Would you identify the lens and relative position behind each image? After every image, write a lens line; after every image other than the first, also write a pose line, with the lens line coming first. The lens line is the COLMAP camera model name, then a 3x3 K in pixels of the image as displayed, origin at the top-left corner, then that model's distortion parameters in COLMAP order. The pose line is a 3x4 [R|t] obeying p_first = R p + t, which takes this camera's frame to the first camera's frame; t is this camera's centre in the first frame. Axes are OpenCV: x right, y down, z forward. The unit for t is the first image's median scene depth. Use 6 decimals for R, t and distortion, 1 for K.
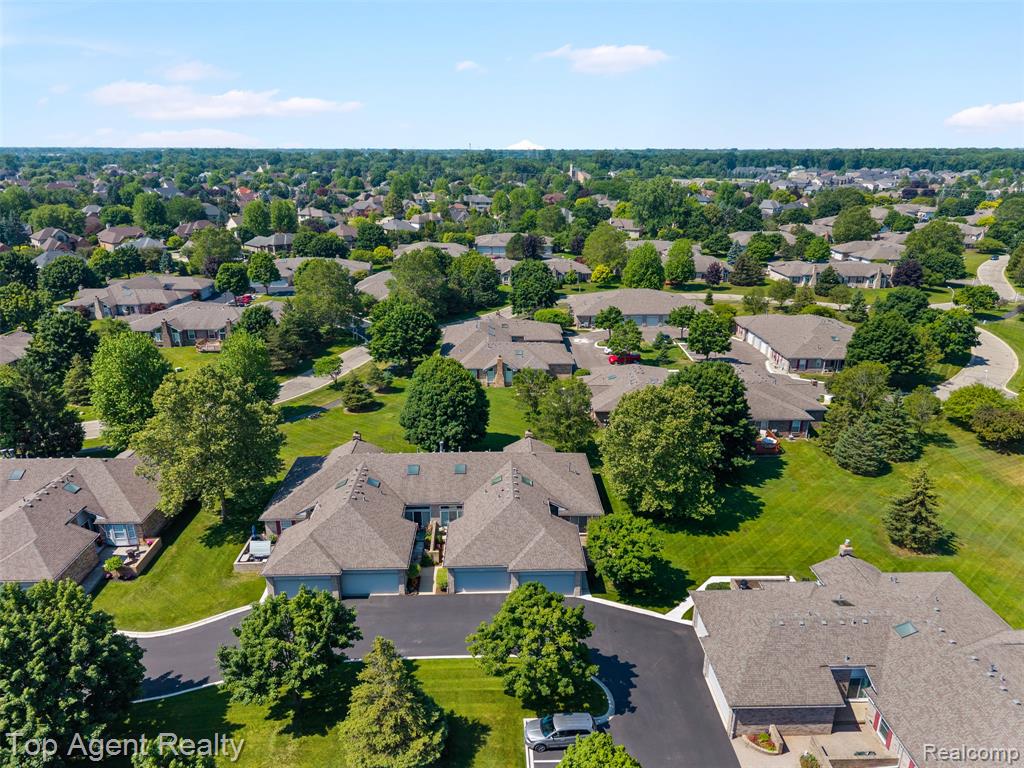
lens RADIAL K [[671.2, 0, 511.9], [0, 671.2, 404.7], [0, 0, 1]] dist [0.057944, -0.073084]
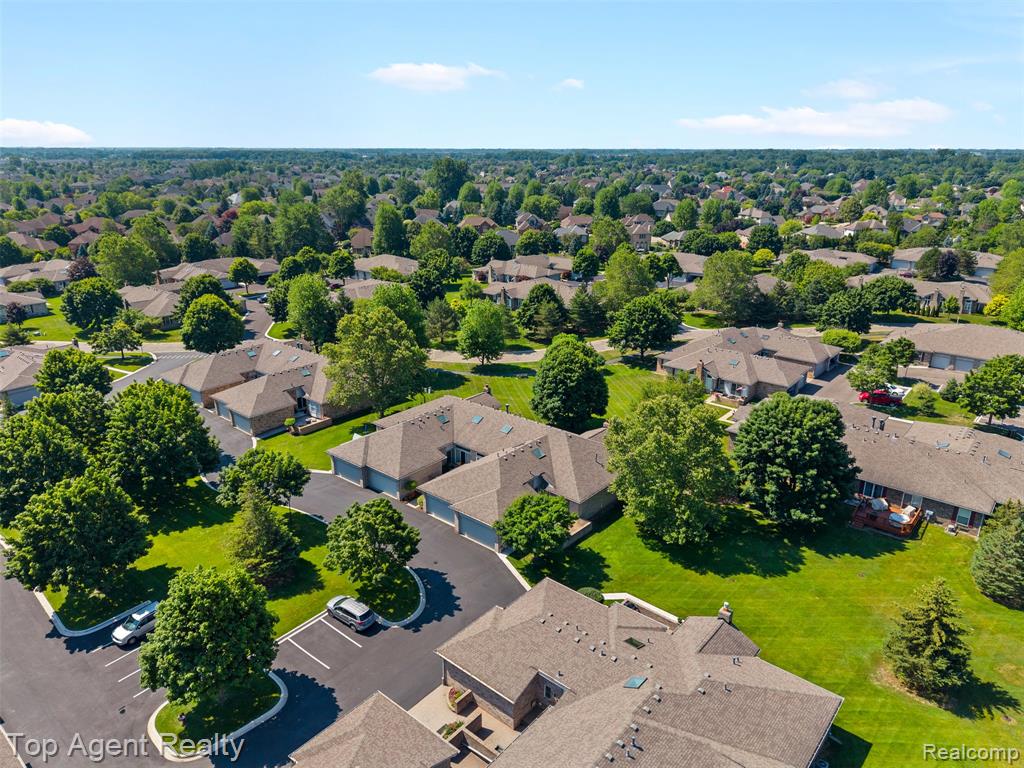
lens RADIAL K [[671.2, 0, 511.9], [0, 671.2, 404.7], [0, 0, 1]] dist [0.057944, -0.073084]
pose [[0.744110, 0.235613, -0.625130, 0.545786], [-0.236347, 0.968071, 0.083537, -0.036078], [0.624852, 0.085587, 0.776038, 0.098253]]
